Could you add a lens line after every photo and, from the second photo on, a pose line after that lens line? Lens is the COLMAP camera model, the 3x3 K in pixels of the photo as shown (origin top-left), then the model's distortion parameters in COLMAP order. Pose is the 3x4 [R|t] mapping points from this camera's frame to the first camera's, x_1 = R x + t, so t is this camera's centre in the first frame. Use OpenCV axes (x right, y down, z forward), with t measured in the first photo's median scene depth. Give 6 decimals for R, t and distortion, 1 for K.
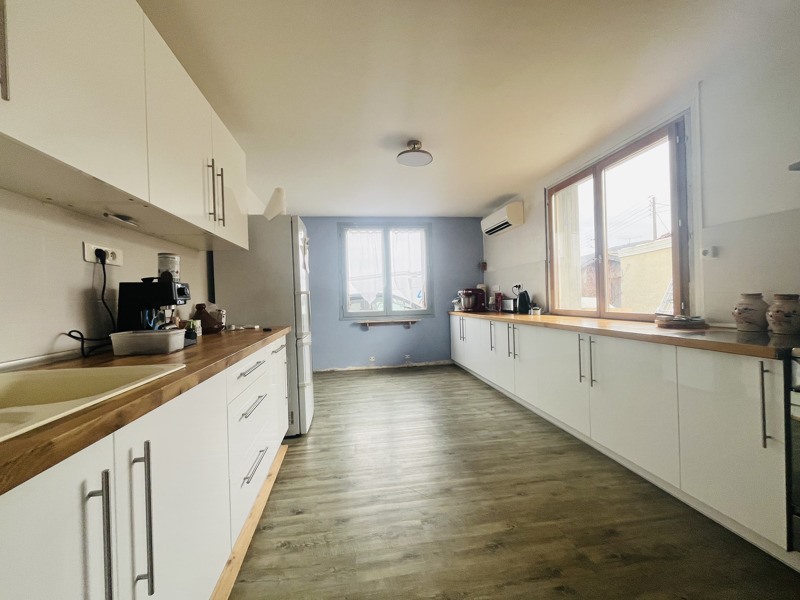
lens RADIAL K [[324.2, 0, 399.6], [0, 324.2, 299.5], [0, 0, 1]] dist [0.000434, 0.000035]
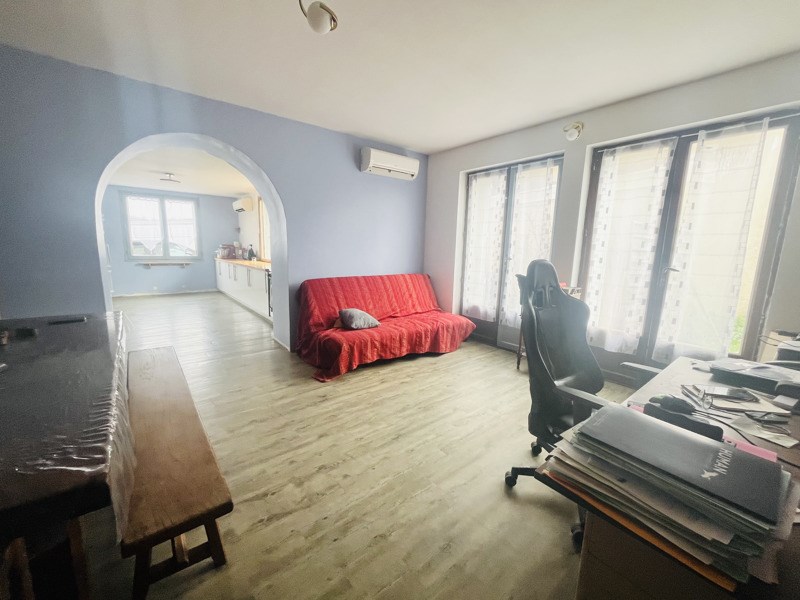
lens RADIAL K [[324.2, 0, 399.0], [0, 324.2, 298.6], [0, 0, 1]] dist [0.000434, 0.000035]
pose [[0.859346, -0.030393, 0.510491, 0.117038], [-0.050866, 0.988202, 0.144462, -0.041592], [-0.508858, -0.150110, 0.847662, -0.844361]]
